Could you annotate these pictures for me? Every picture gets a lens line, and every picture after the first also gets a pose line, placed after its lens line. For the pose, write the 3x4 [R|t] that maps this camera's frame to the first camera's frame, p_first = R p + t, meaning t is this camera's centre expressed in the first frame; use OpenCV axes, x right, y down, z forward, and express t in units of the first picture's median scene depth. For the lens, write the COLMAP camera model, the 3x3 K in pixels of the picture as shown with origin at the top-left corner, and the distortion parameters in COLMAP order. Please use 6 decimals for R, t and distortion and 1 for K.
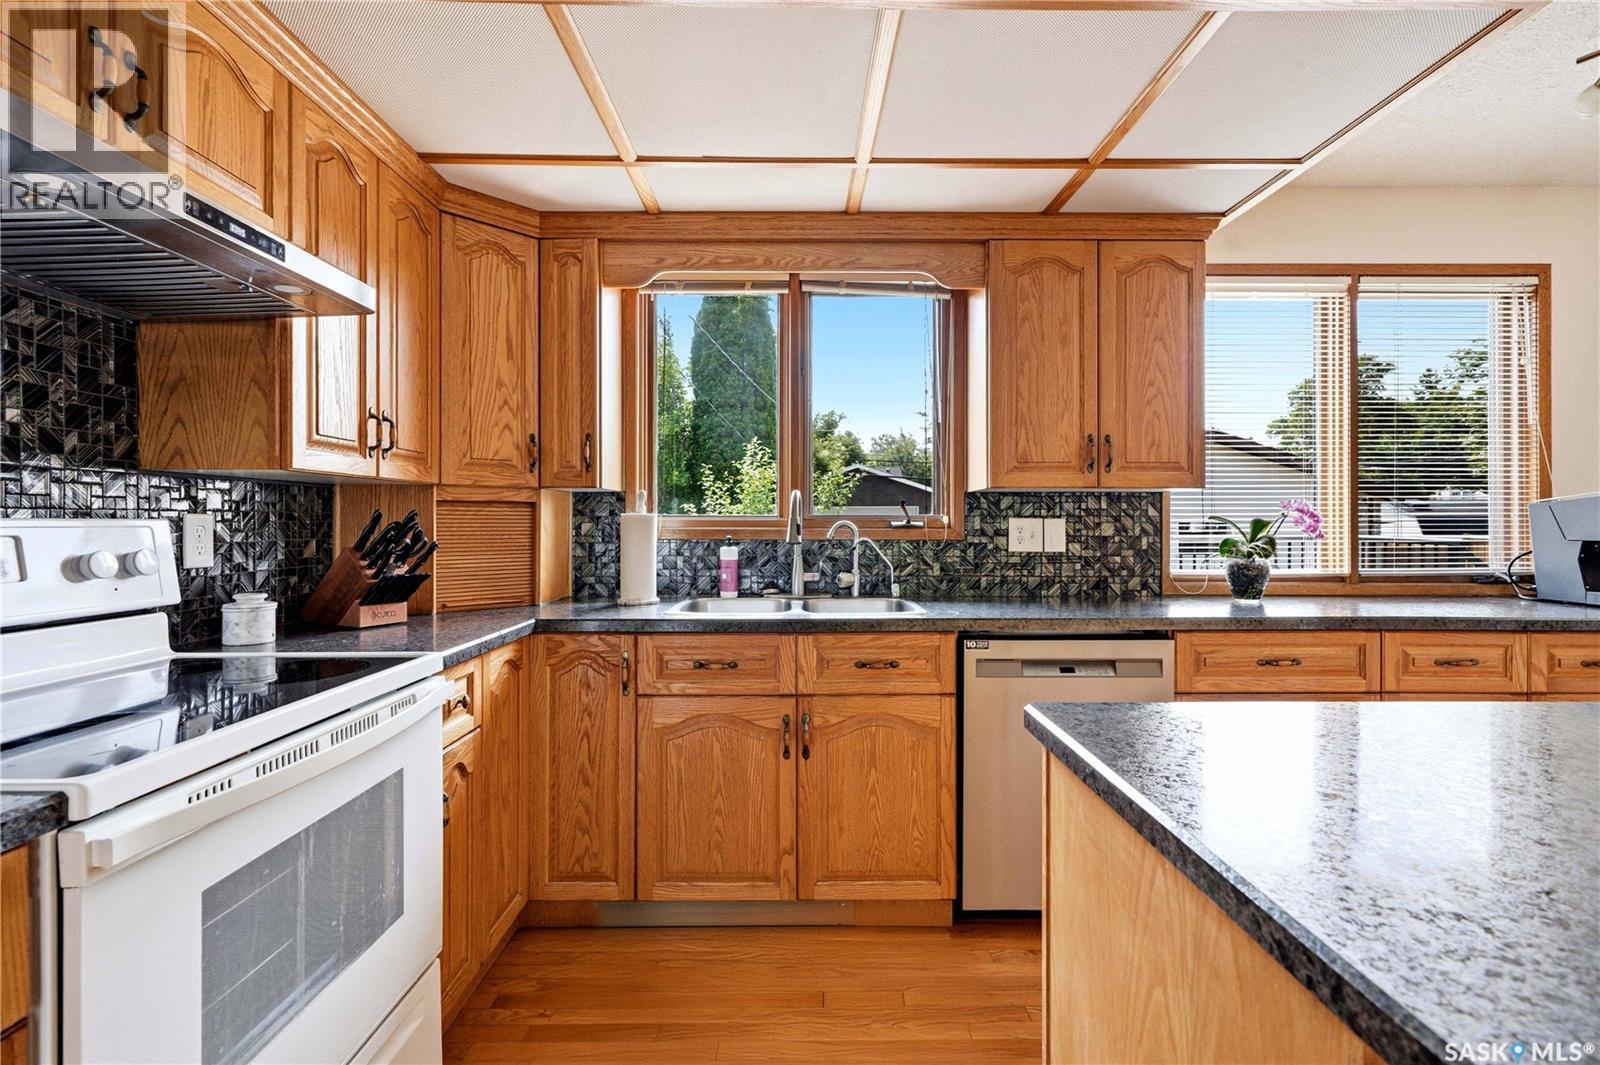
lens RADIAL K [[725.4, 0, 803.0], [0, 725.4, 524.2], [0, 0, 1]] dist [-0.005100, 0.004281]
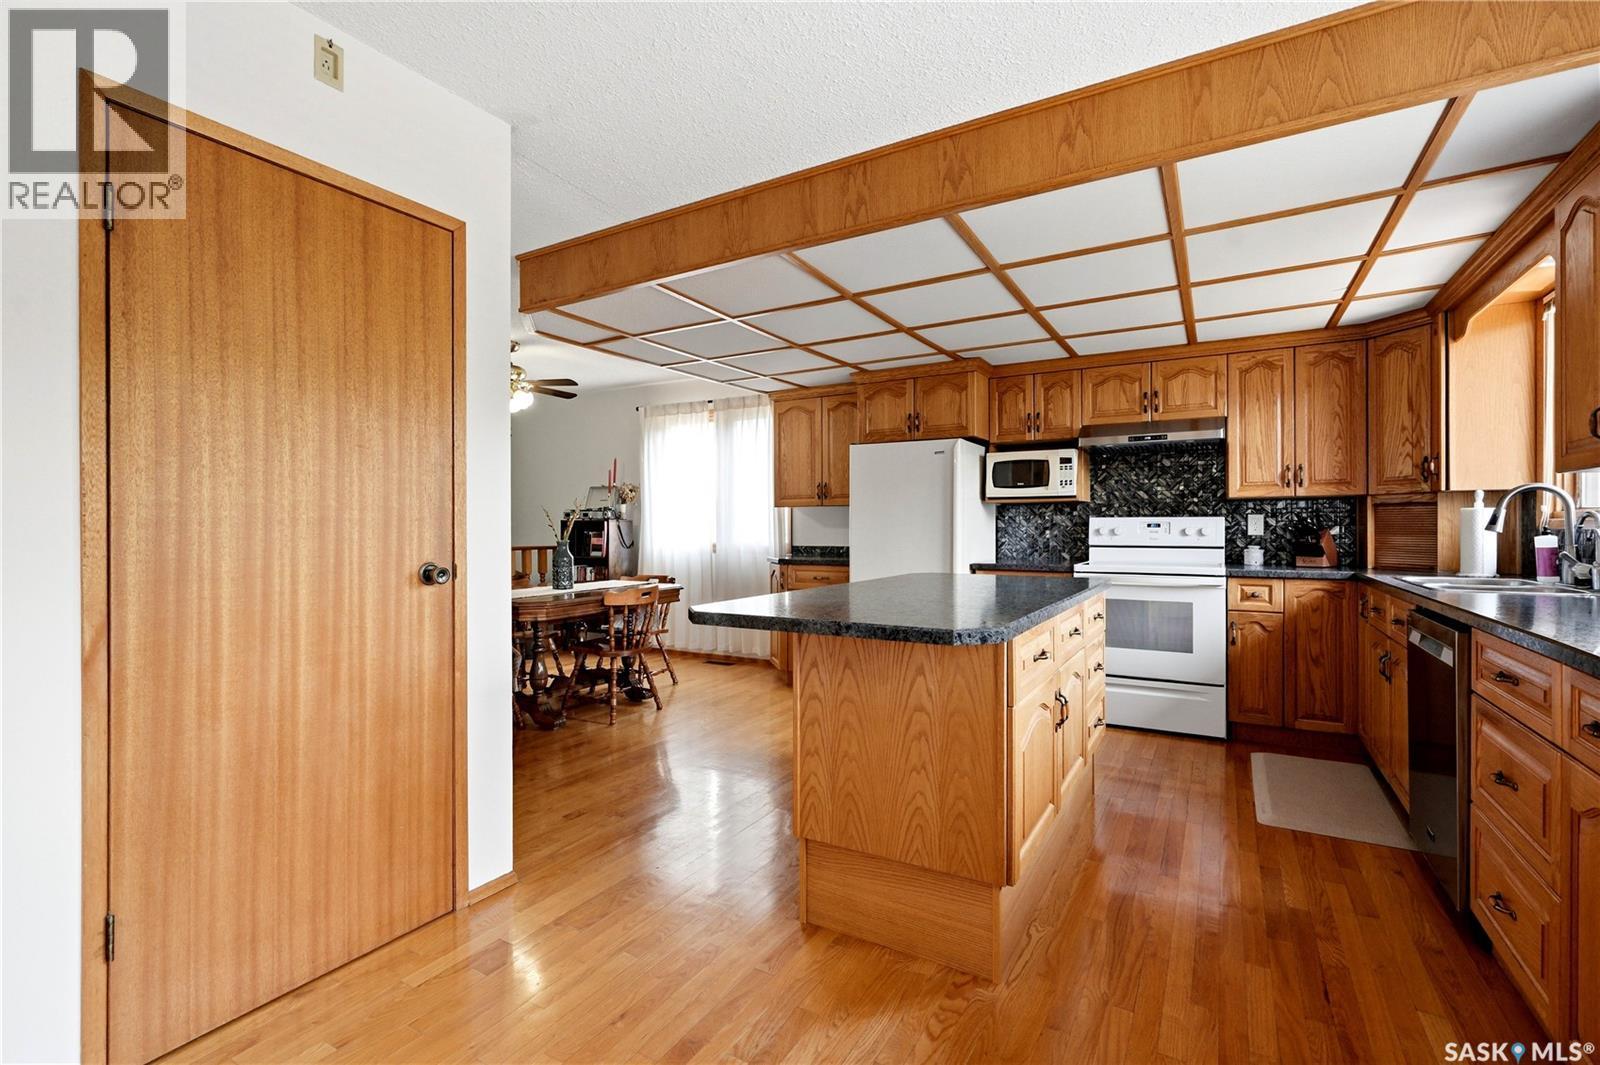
lens RADIAL K [[725.4, 0, 792.7], [0, 725.4, 525.8], [0, 0, 1]] dist [-0.005100, 0.004281]
pose [[-0.518362, 0.001807, -0.855160, 1.602273], [0.000448, 0.999998, 0.001841, 0.014844], [0.855161, 0.000571, -0.518362, 0.666151]]
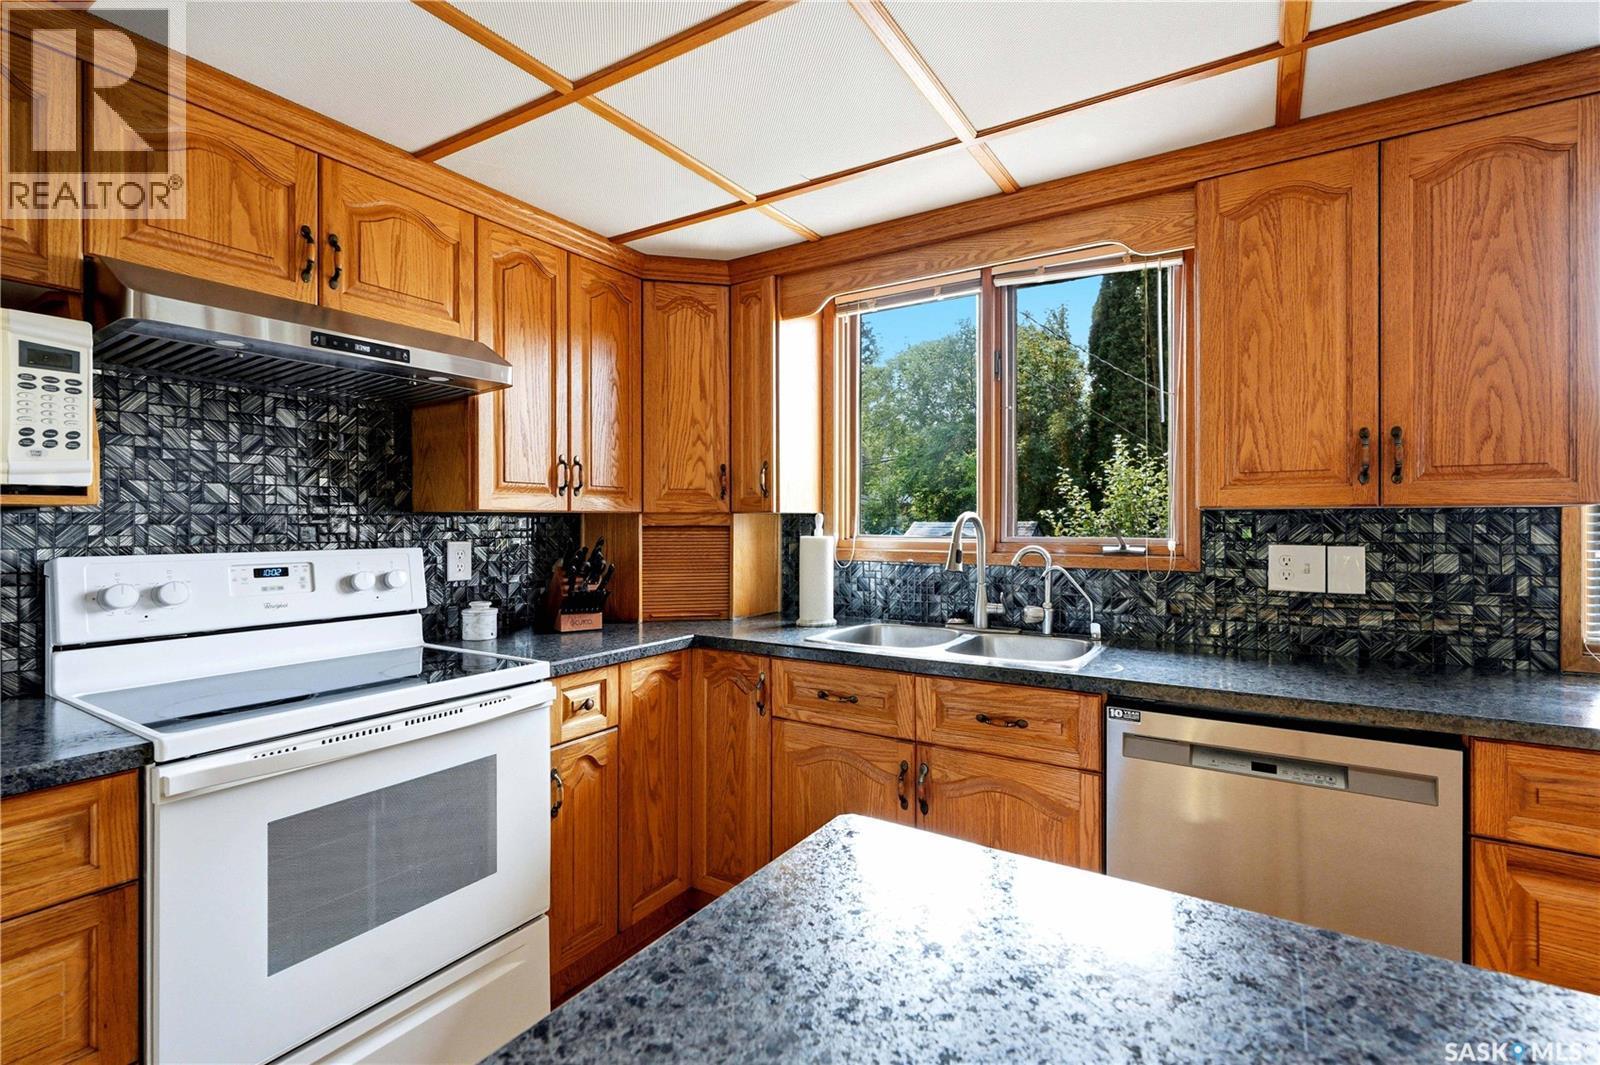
lens RADIAL K [[725.4, 0, 808.0], [0, 725.4, 523.7], [0, 0, 1]] dist [-0.005100, 0.004281]
pose [[0.842419, -0.000059, -0.538824, 0.332655], [-0.000056, 1.000000, -0.000196, -0.034275], [0.538824, 0.000195, 0.842419, 0.143141]]
